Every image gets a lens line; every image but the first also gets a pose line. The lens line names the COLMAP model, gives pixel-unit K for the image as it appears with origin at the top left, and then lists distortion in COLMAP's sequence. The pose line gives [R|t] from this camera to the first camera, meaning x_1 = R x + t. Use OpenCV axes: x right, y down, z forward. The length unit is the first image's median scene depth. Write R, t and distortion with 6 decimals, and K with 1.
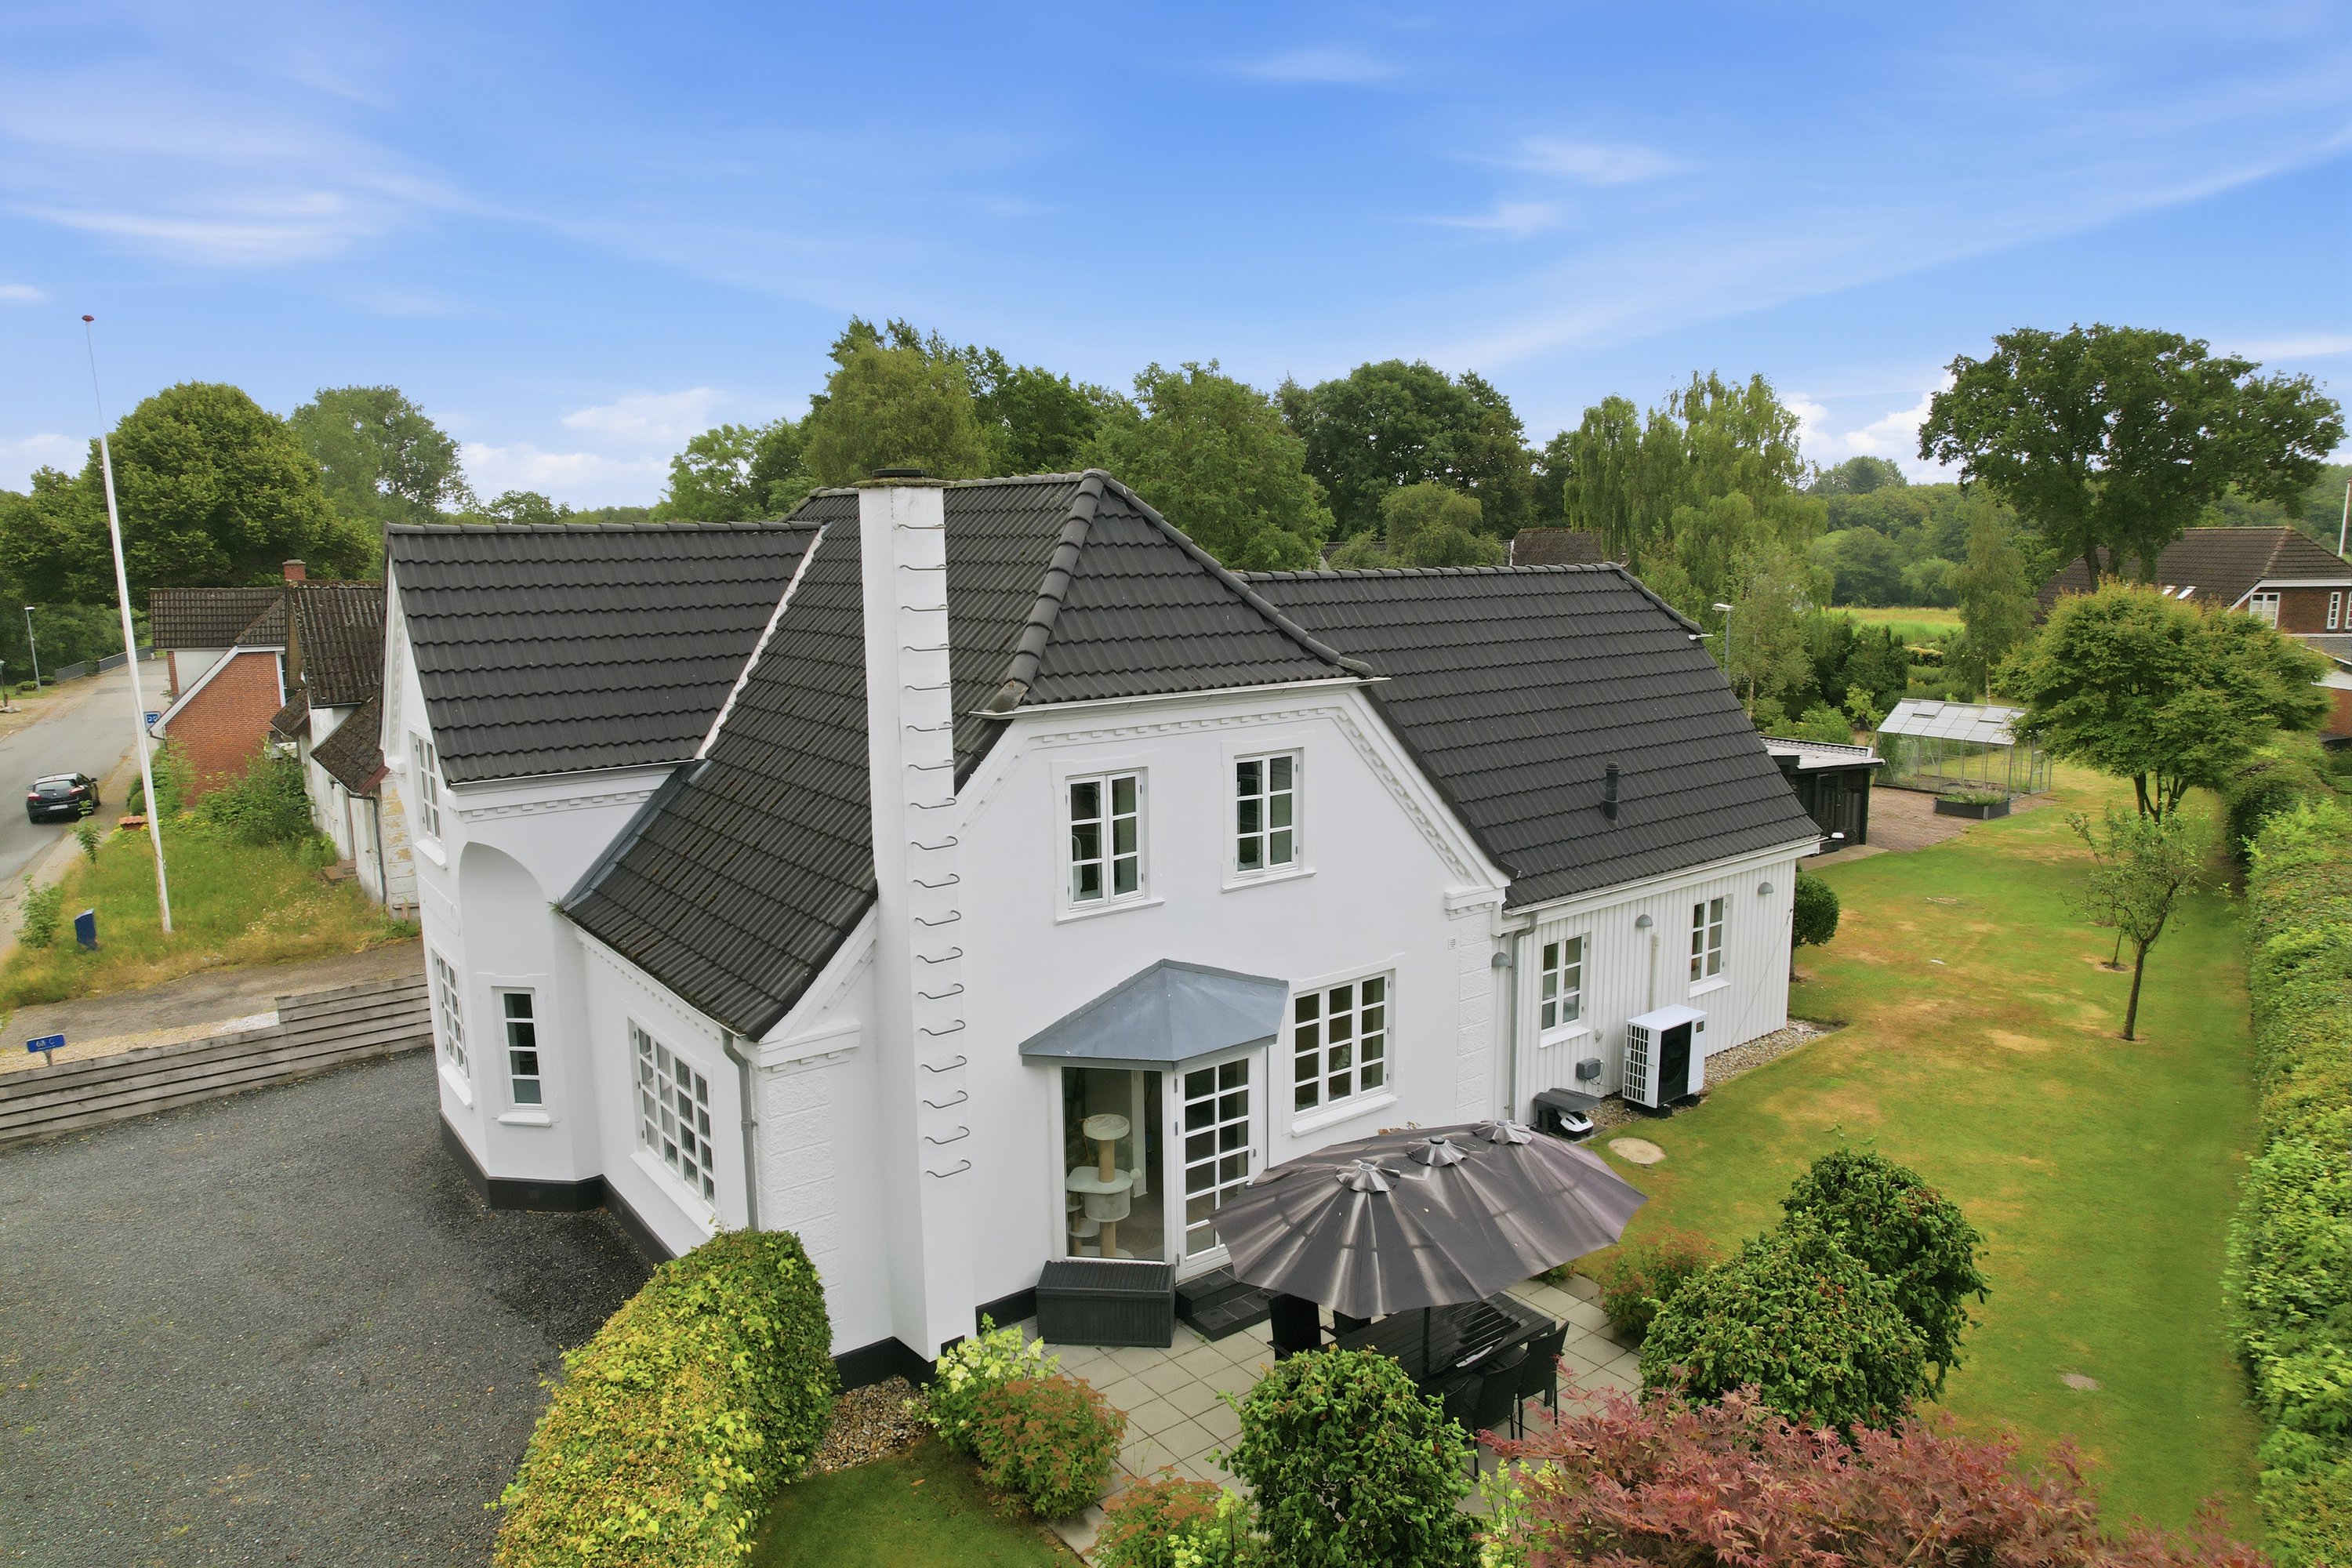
lens RADIAL K [[1508.2, 0, 1175.8], [0, 1508.2, 774.5], [0, 0, 1]] dist [-0.067746, 0.055228]
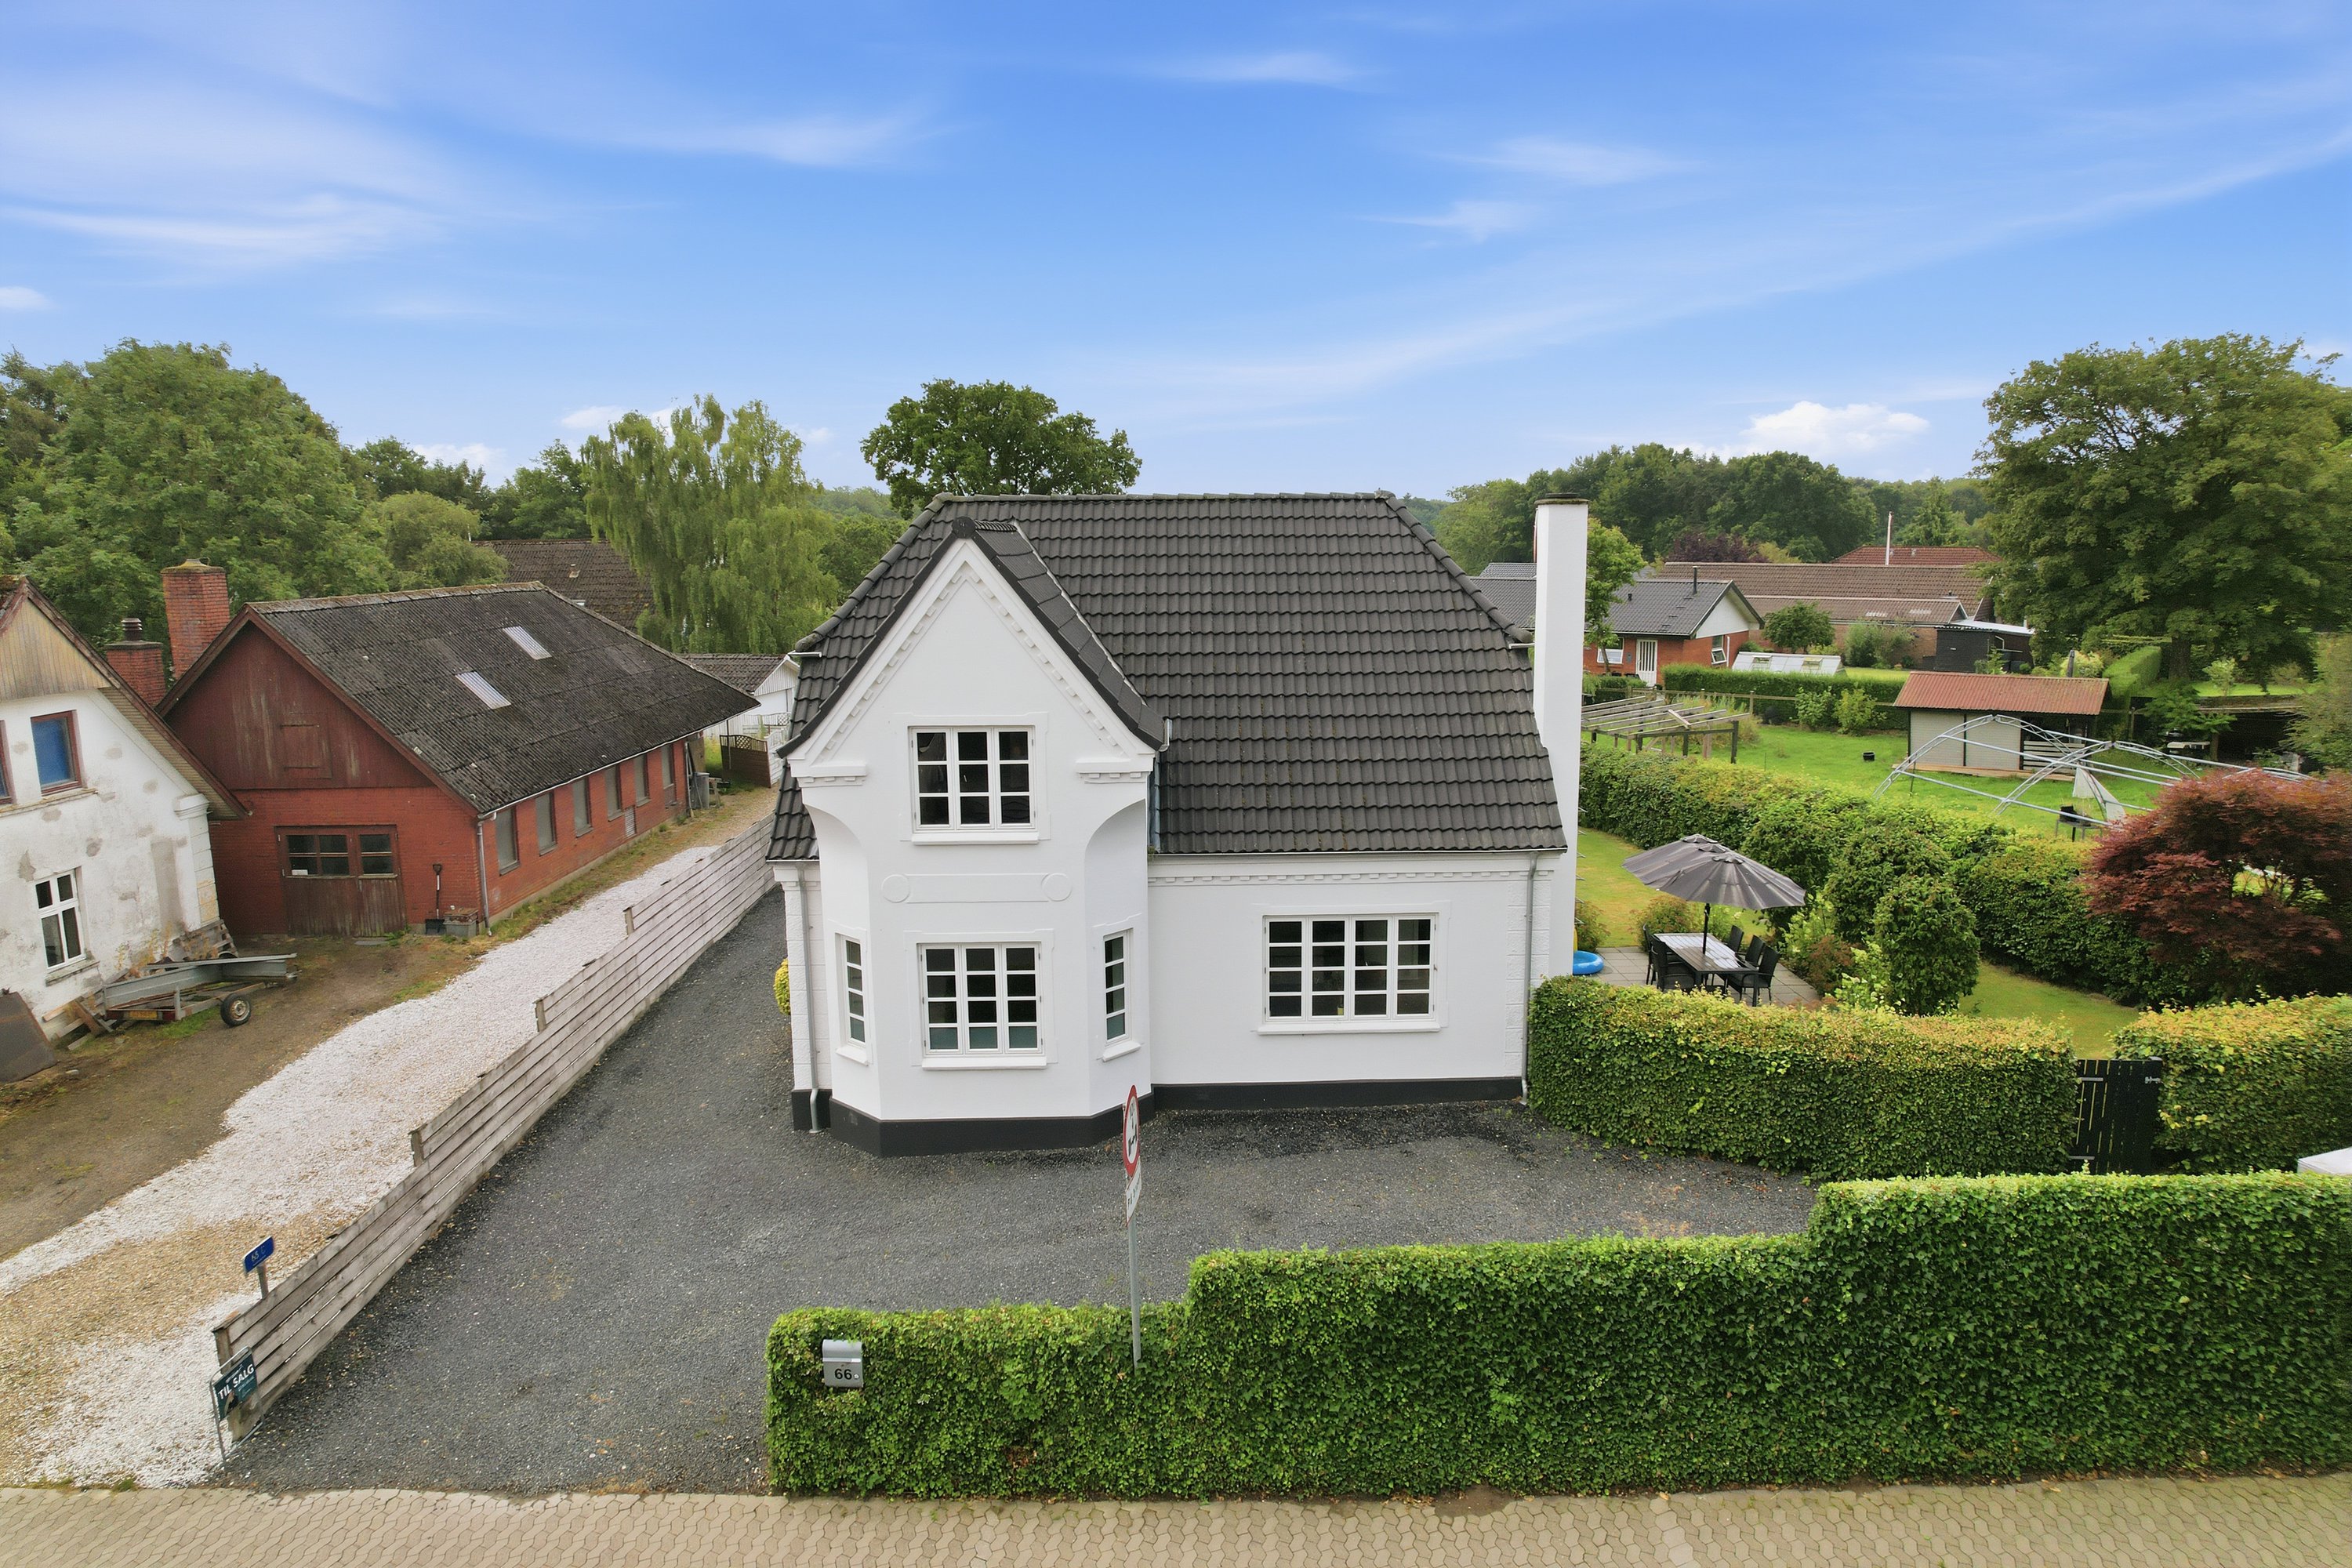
lens RADIAL K [[1508.2, 0, 1189.8], [0, 1508.2, 781.3], [0, 0, 1]] dist [-0.067746, 0.055228]
pose [[0.591335, -0.127014, 0.796361, -0.989075], [0.130713, 0.989556, 0.060767, -0.024701], [-0.795762, 0.068161, 0.601761, 0.199567]]
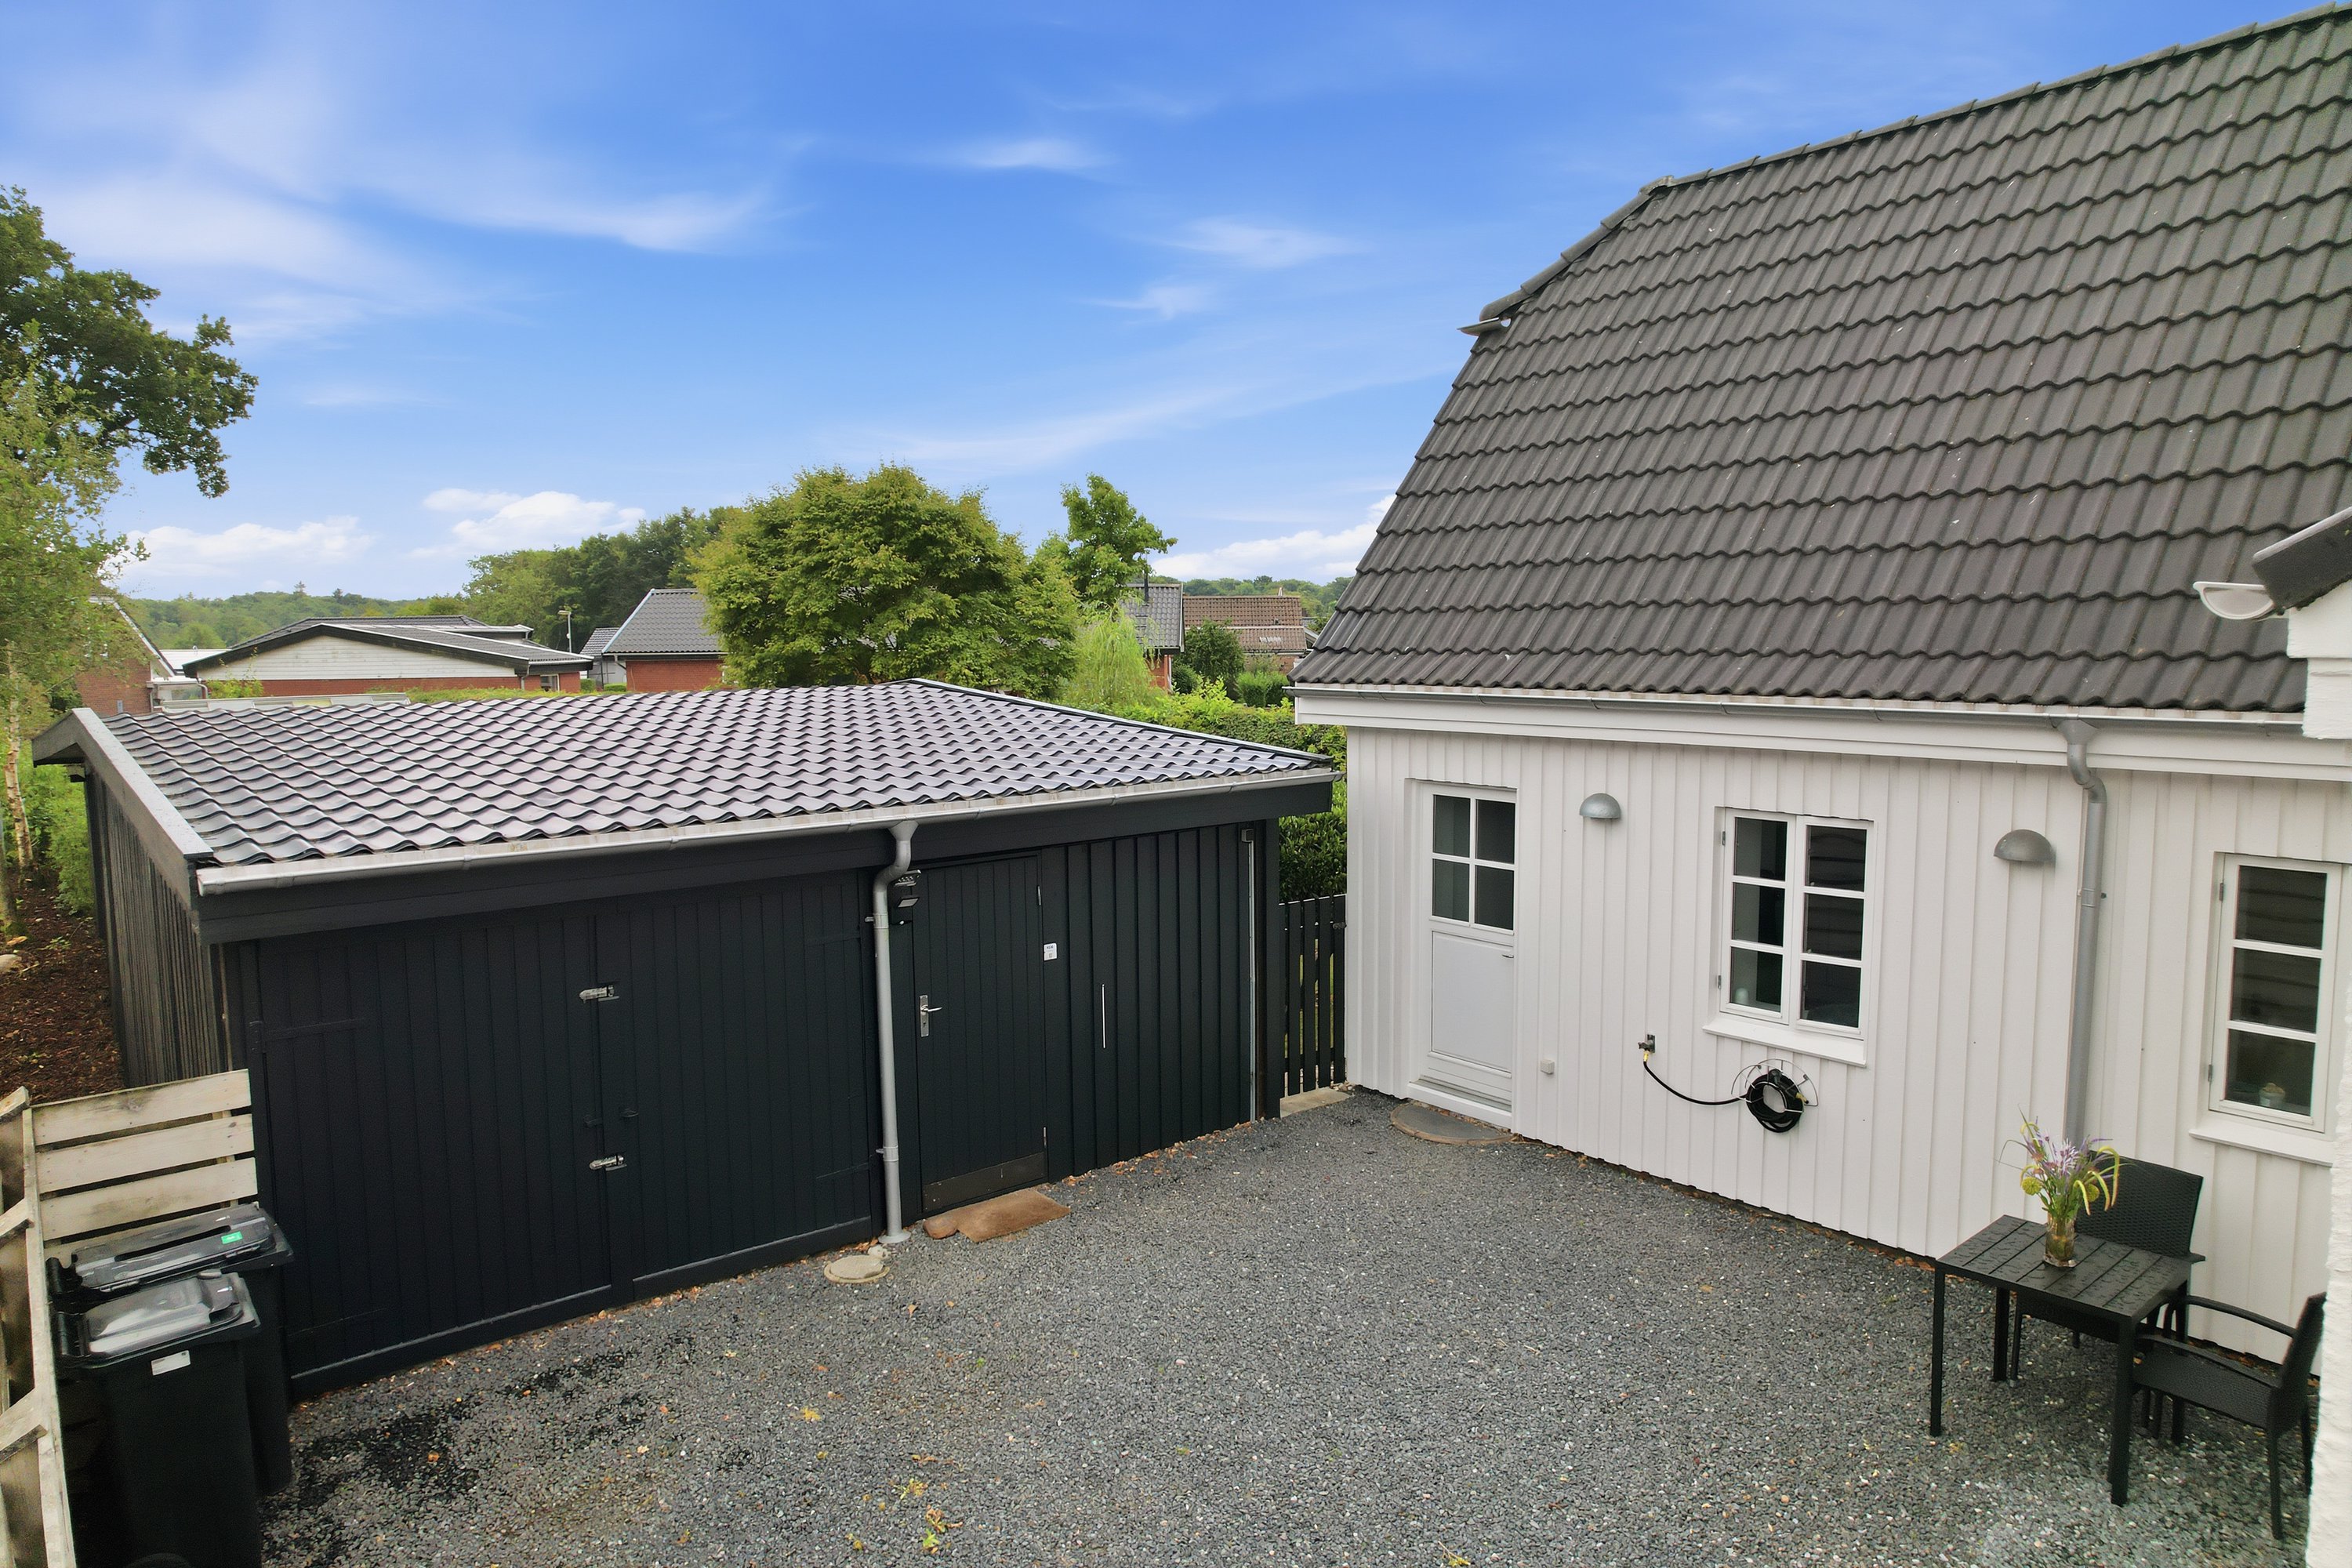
lens RADIAL K [[1508.2, 0, 1206.4], [0, 1508.2, 793.0], [0, 0, 1]] dist [-0.067746, 0.055228]
pose [[-0.056454, -0.093691, 0.994000, -0.239327], [0.165536, 0.980929, 0.101860, -0.014638], [-0.984587, 0.170293, -0.039868, 1.287160]]
